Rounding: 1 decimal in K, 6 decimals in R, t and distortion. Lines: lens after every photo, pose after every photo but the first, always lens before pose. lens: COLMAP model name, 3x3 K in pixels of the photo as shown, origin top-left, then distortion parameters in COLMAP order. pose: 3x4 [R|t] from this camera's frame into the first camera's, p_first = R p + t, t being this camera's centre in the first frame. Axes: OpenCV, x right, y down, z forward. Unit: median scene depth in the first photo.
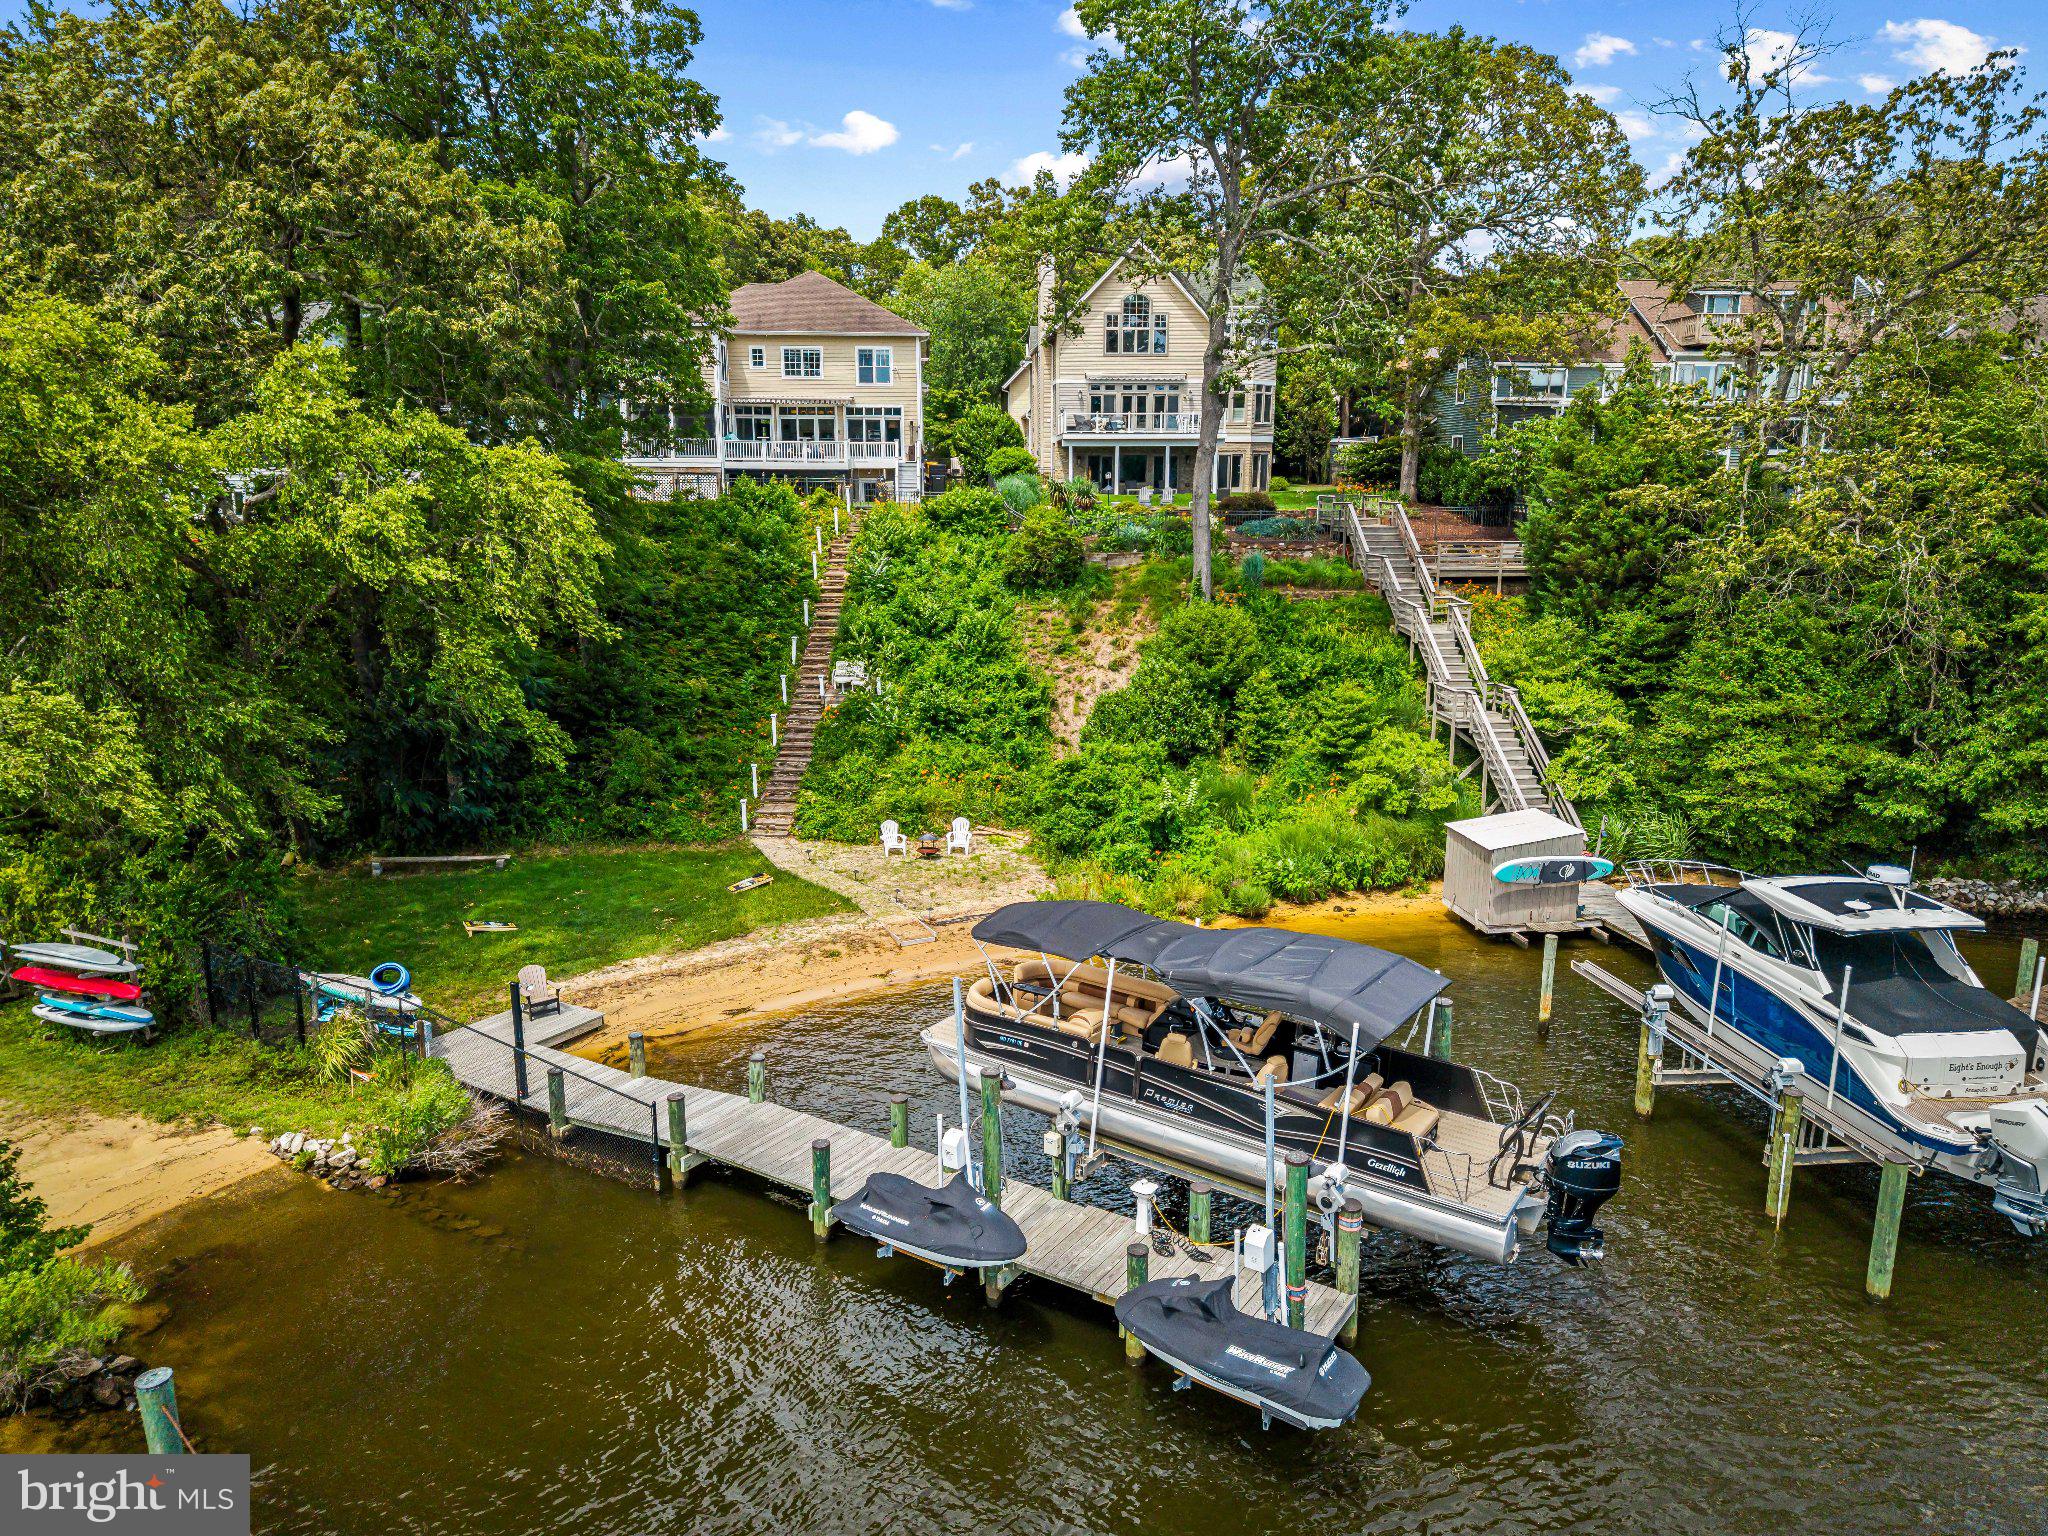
lens RADIAL K [[1430.4, 0, 1057.5], [0, 1430.4, 747.3], [0, 0, 1]] dist [0.061428, -0.000966]
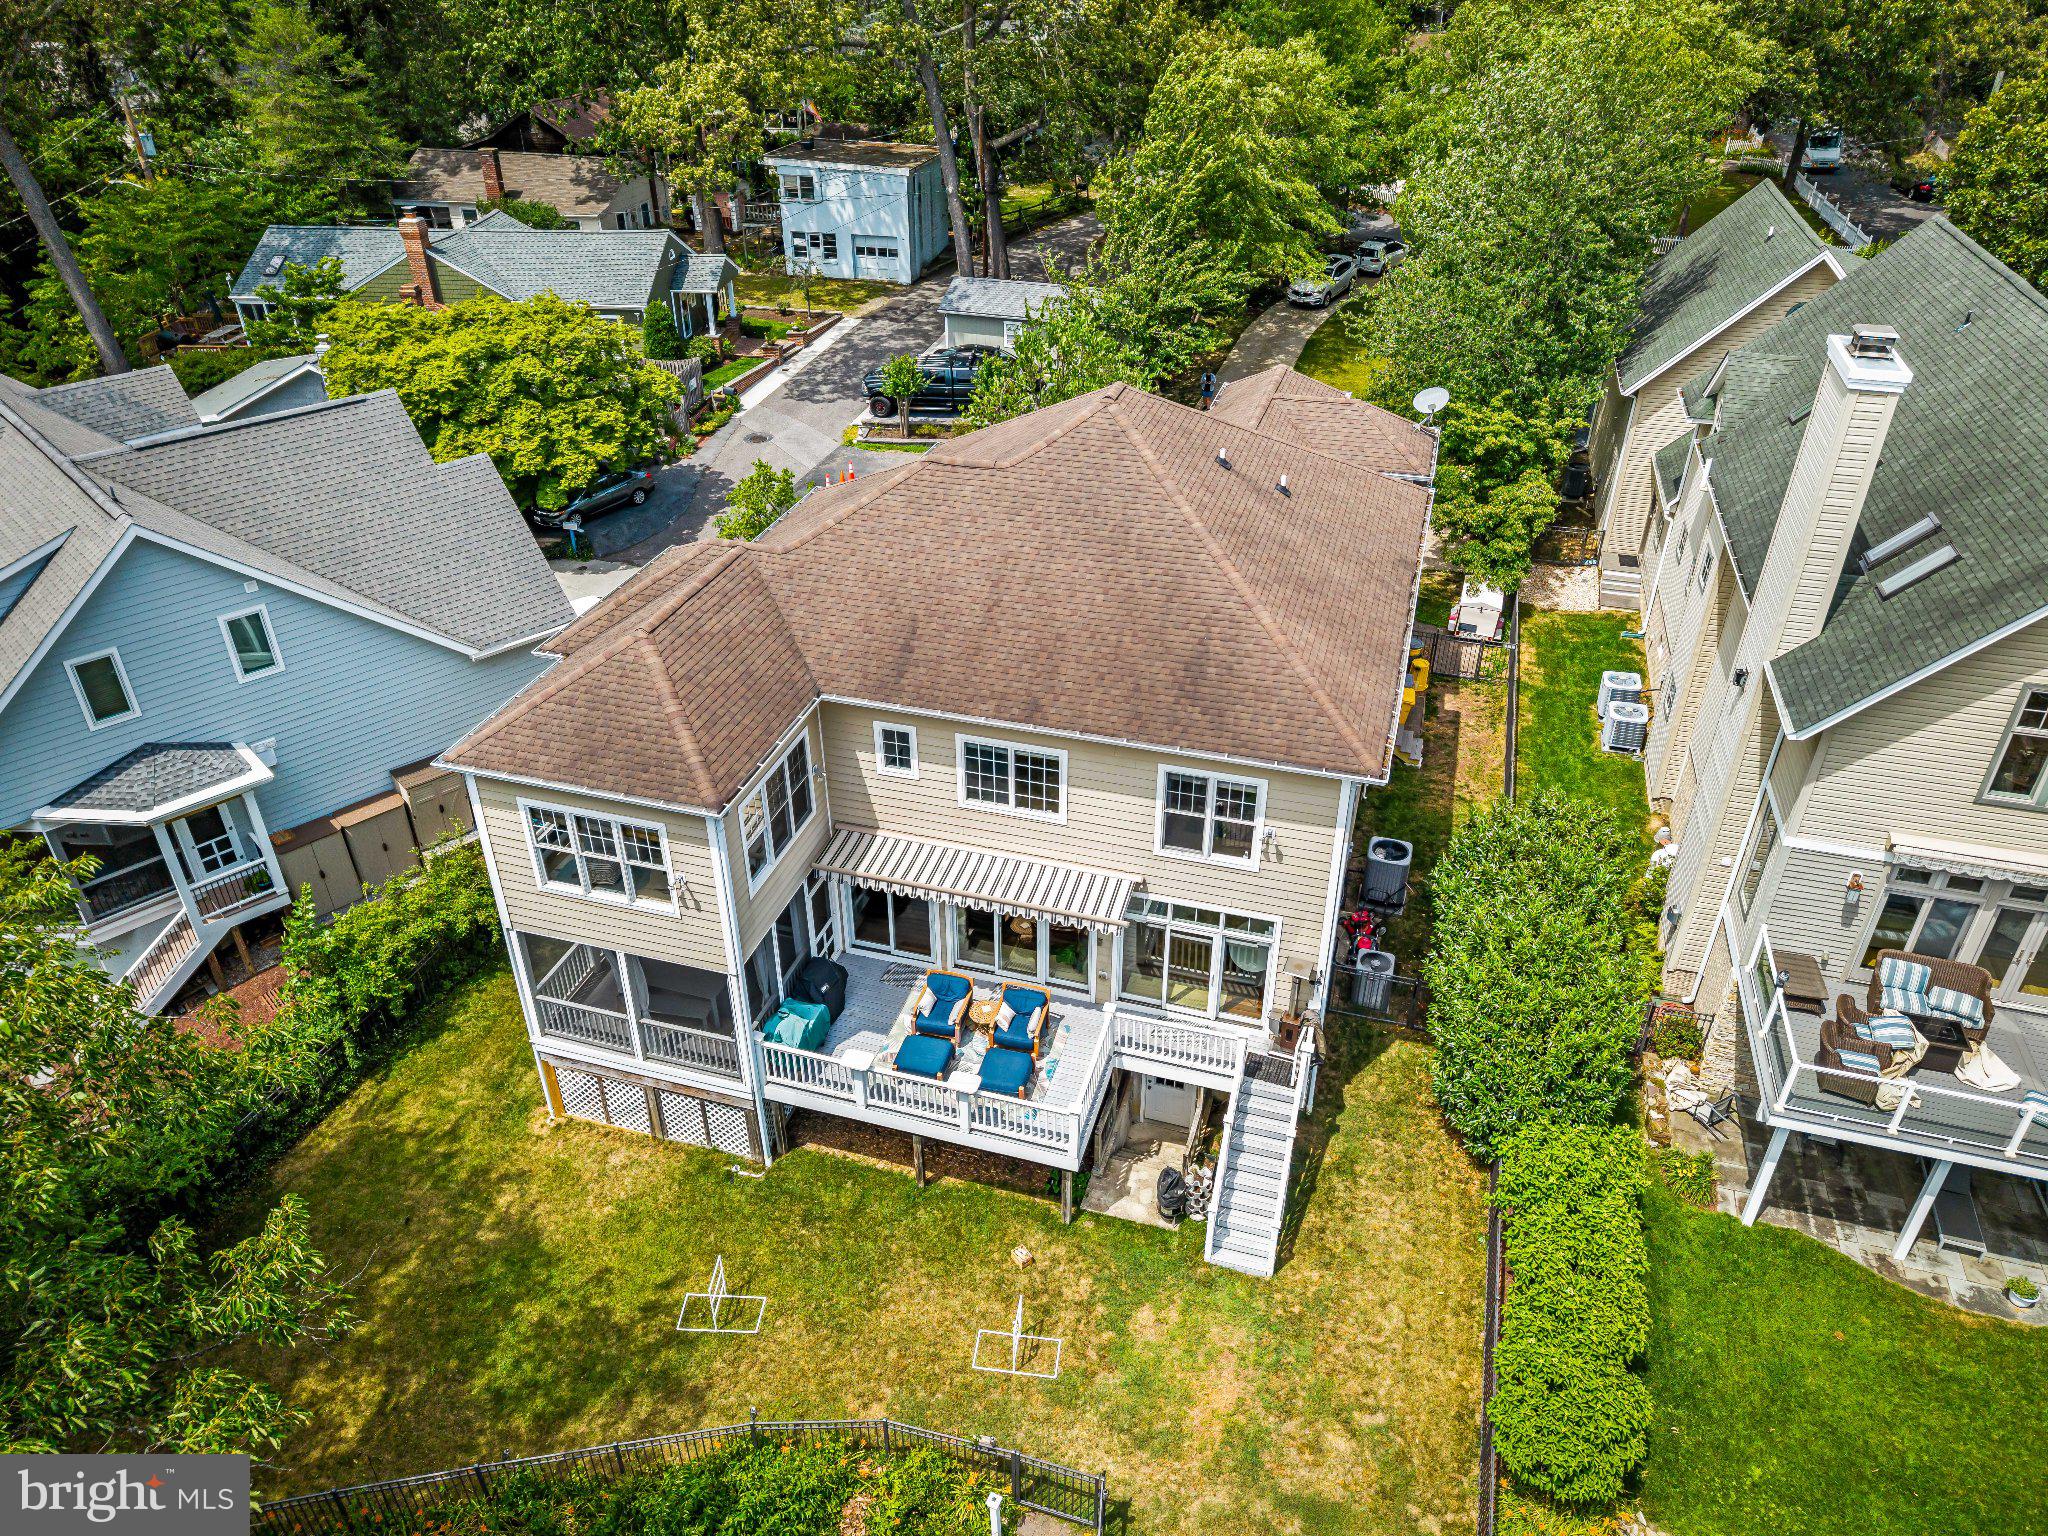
lens RADIAL K [[1407.9, 0, 1015.9], [0, 1407.9, 755.7], [0, 0, 1]] dist [0.056350, -0.070459]
pose [[0.927806, 0.194583, -0.318296, -0.066424], [-0.066552, 0.925844, 0.372000, -0.400807], [0.367078, -0.323960, 0.871954, 0.697283]]
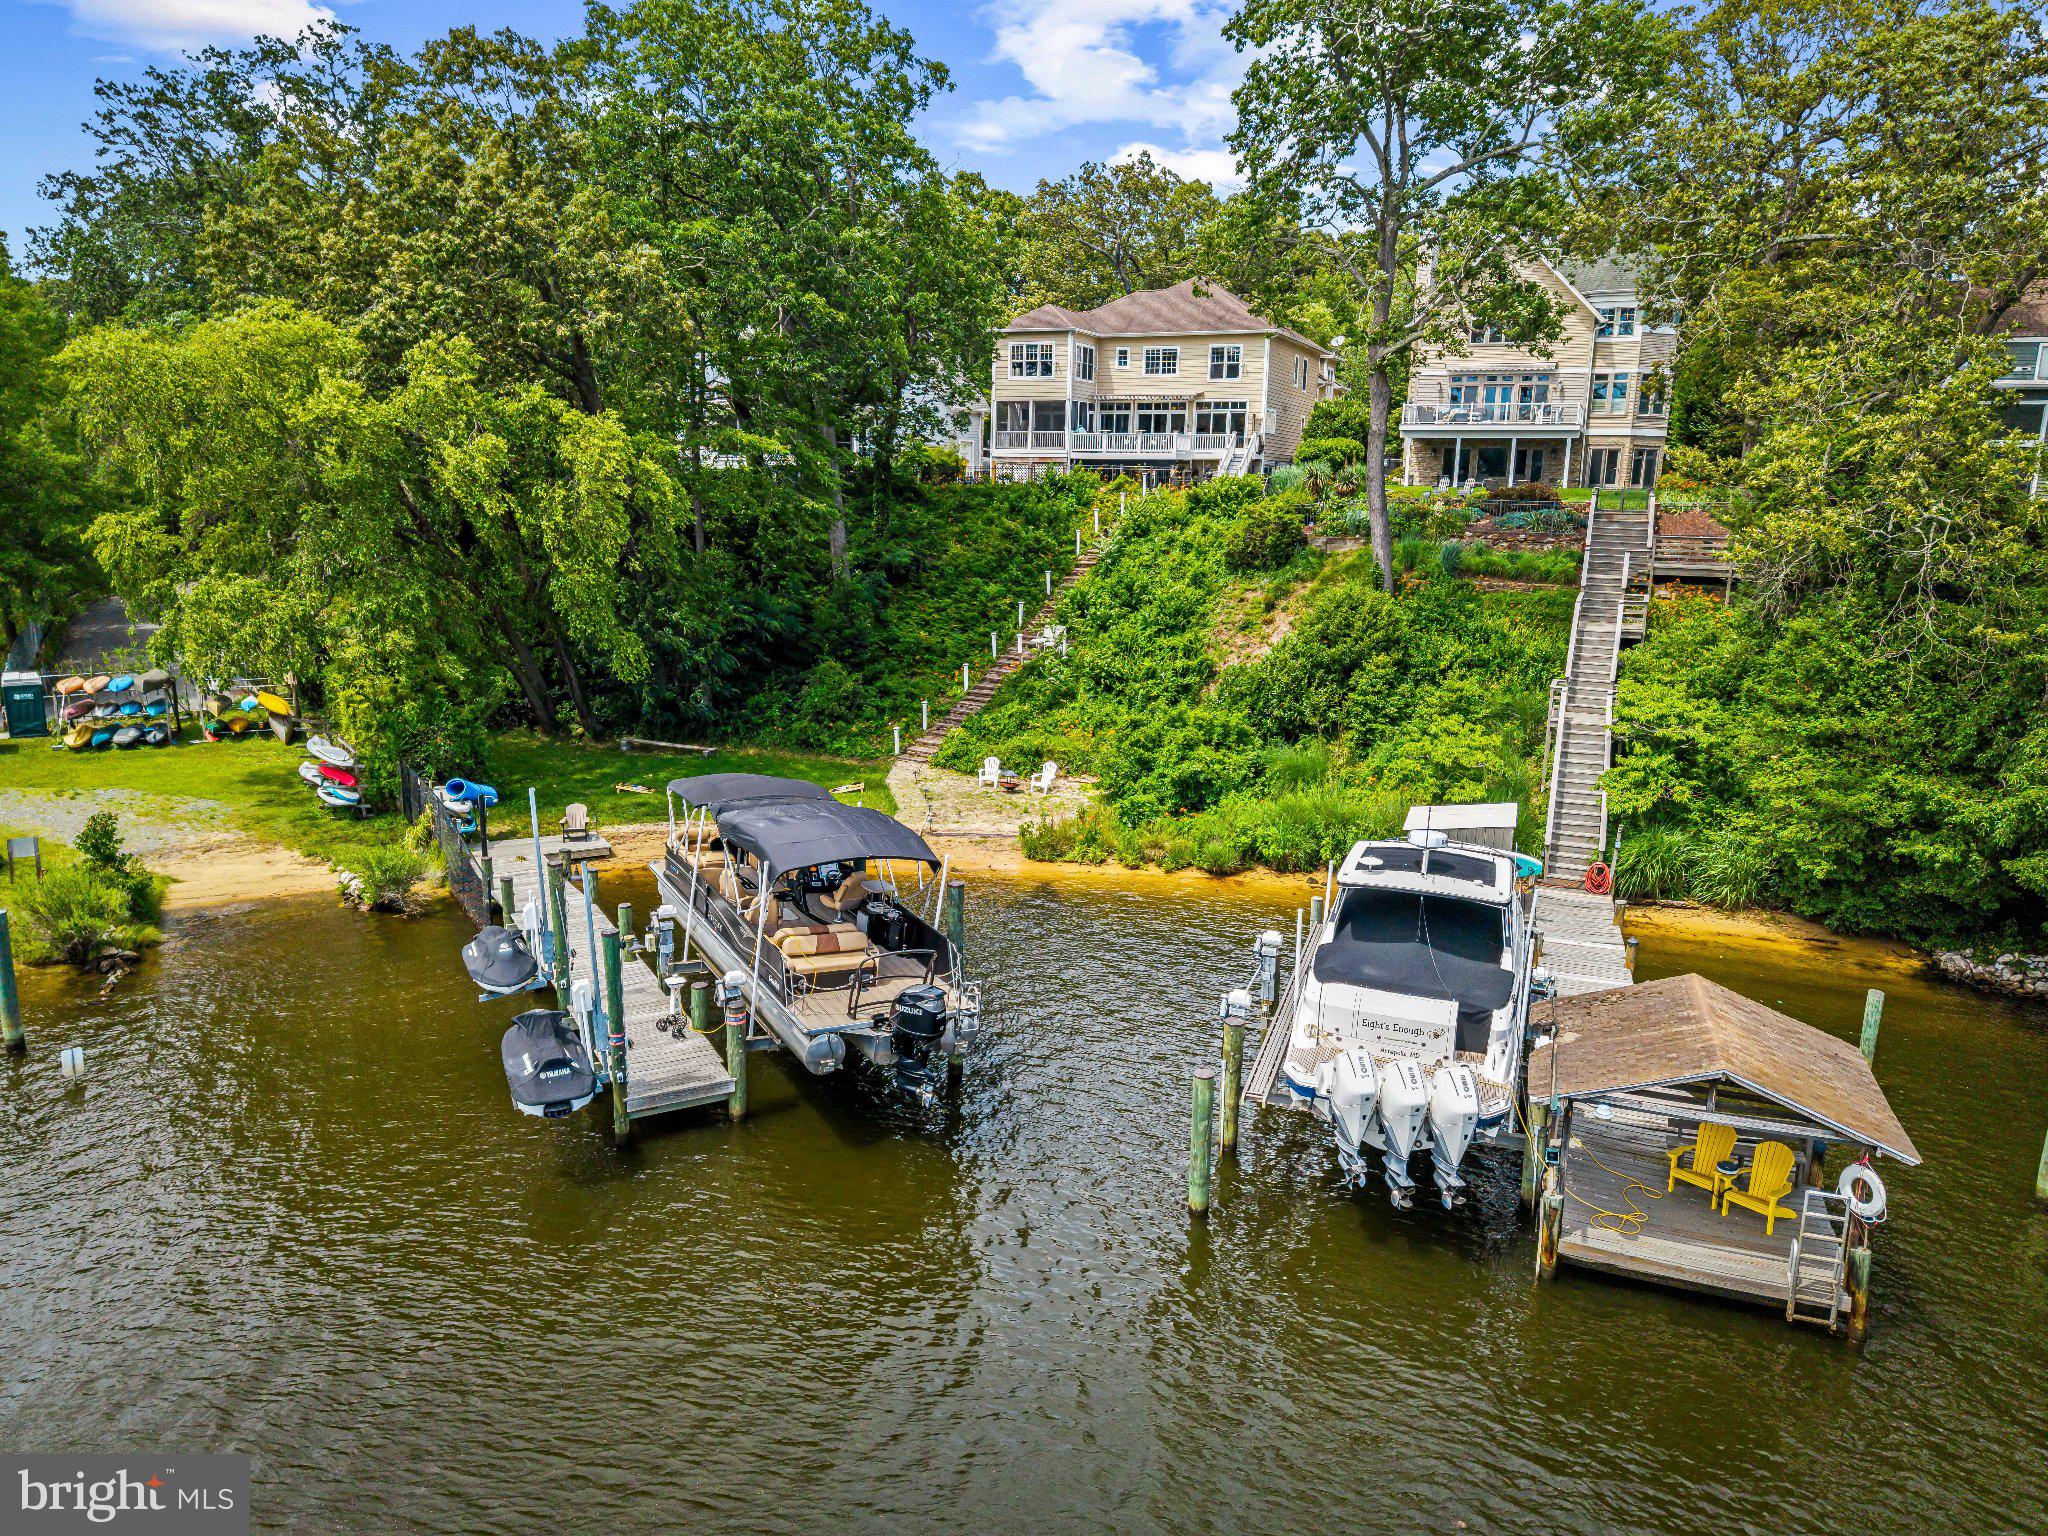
lens RADIAL K [[1411.2, 0, 1003.5], [0, 1411.2, 795.6], [0, 0, 1]] dist [0.003189, -0.001677]
pose [[0.869254, 0.119975, -0.479587, 0.265846], [-0.108865, 0.992746, 0.051030, 0.014657], [0.482230, 0.007852, 0.876009, 0.019263]]
